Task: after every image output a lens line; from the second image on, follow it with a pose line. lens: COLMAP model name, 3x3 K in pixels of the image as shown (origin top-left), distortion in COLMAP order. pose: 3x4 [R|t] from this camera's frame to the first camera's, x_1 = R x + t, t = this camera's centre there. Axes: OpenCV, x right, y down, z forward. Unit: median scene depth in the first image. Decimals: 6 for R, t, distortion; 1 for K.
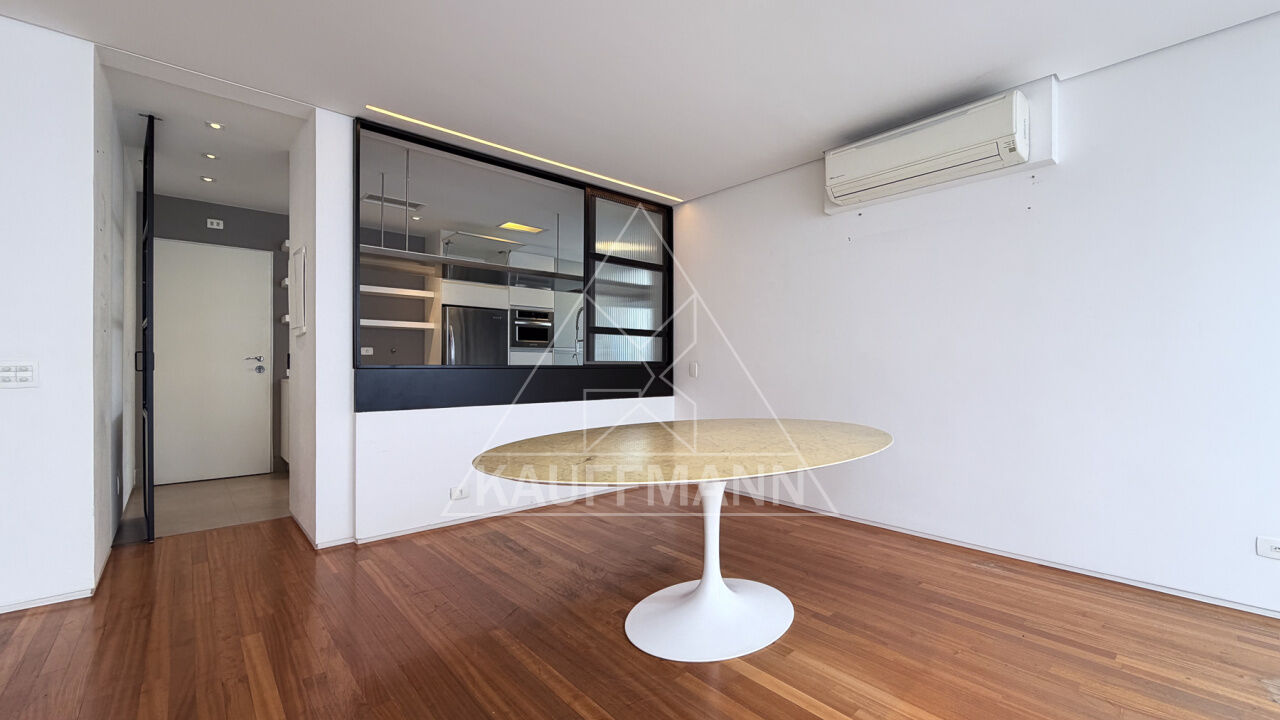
lens RADIAL K [[520.5, 0, 635.3], [0, 520.5, 359.1], [0, 0, 1]] dist [-0.001421, 0.000787]
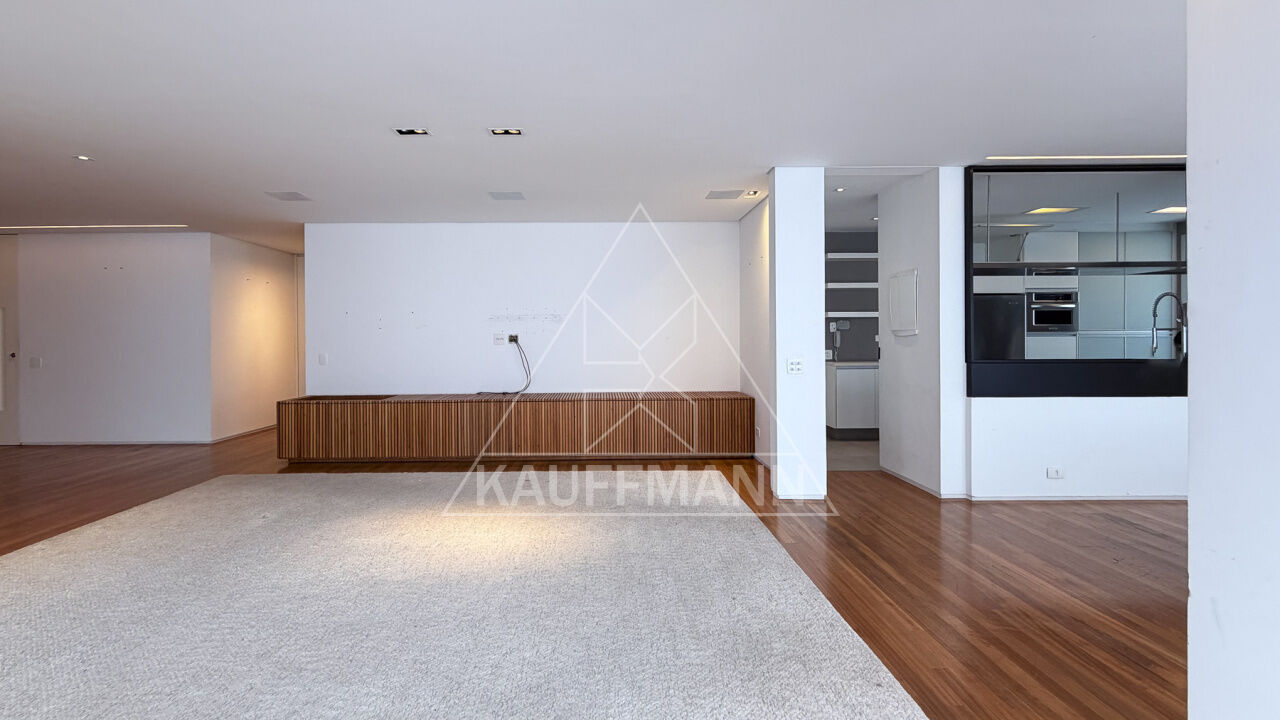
lens RADIAL K [[520.5, 0, 662.0], [0, 520.5, 345.4], [0, 0, 1]] dist [-0.001421, 0.000787]
pose [[0.750657, 0.000322, -0.660692, -0.196091], [0.014158, 0.999762, 0.016572, -0.042190], [0.660541, -0.021794, 0.750474, -0.339555]]
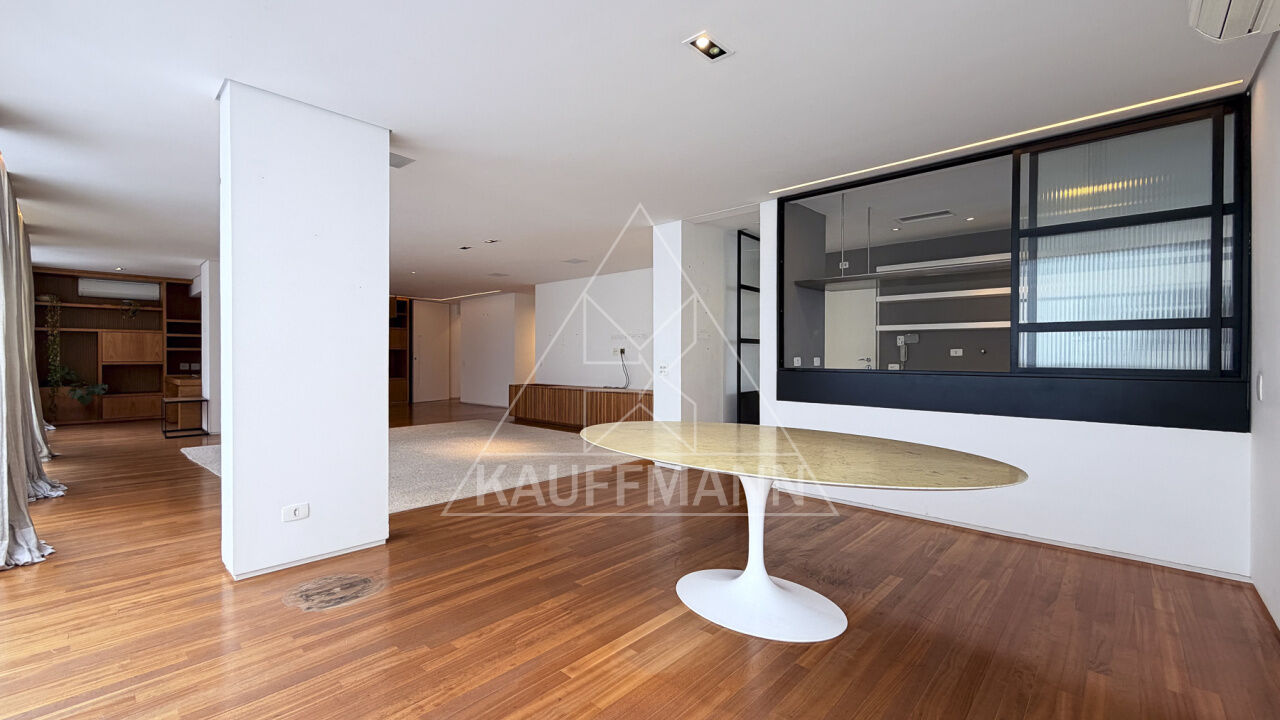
lens RADIAL K [[554.4, 0, 648.0], [0, 554.4, 360.9], [0, 0, 1]] dist [-0.004873, -0.000650]
pose [[0.072346, 0.001912, -0.997378, 0.713945], [0.002370, 0.999995, 0.002089, -0.009511], [0.997377, -0.002515, 0.072341, 0.380397]]
